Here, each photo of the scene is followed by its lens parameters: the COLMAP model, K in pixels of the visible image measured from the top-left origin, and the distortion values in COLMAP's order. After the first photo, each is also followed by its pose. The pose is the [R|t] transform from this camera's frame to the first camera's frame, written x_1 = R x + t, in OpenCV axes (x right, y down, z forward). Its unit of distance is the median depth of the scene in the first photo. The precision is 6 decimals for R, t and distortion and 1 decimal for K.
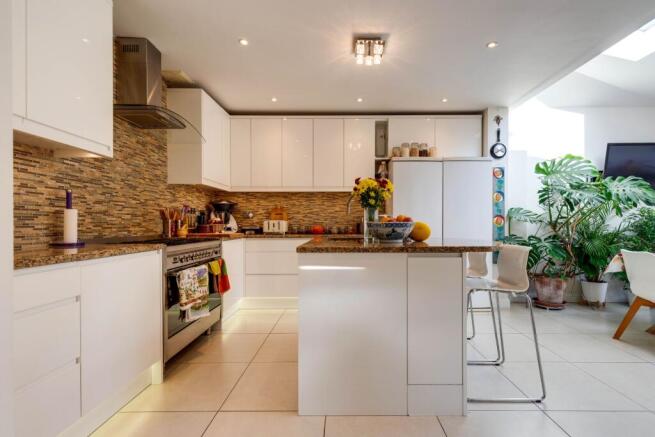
lens RADIAL K [[315.3, 0, 329.9], [0, 315.3, 222.6], [0, 0, 1]] dist [0.006015, 0.000245]
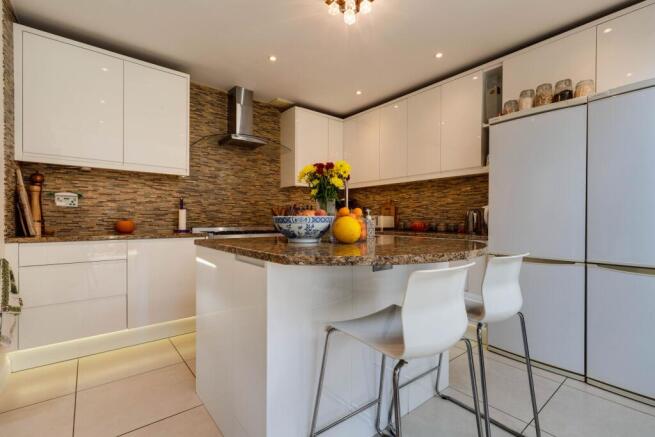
lens RADIAL K [[295.9, 0, 328.0], [0, 295.9, 217.5], [0, 0, 1]] dist [0.011057, -0.000743]
pose [[0.624517, -0.000901, -0.781010, 0.605299], [-0.000102, 0.999999, -0.001235, 0.000512], [0.781011, 0.000851, 0.624517, 0.434431]]
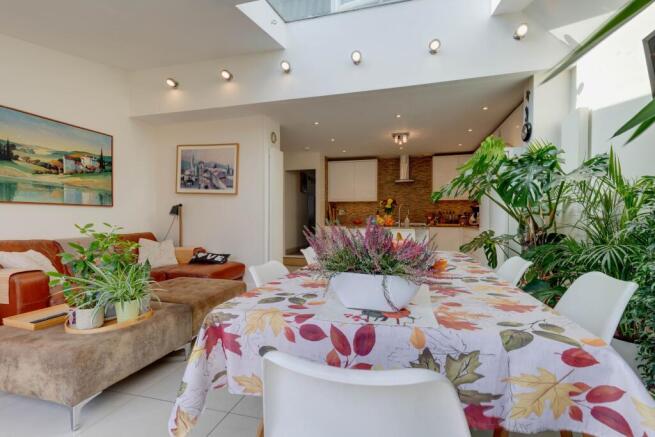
lens RADIAL K [[295.9, 0, 327.1], [0, 295.9, 219.9], [0, 0, 1]] dist [0.011057, -0.000743]
pose [[-0.270960, 0.001006, -0.962590, 1.930124], [-0.001430, 0.999998, 0.001448, 0.009149], [0.962590, 0.001769, -0.270958, 0.942936]]
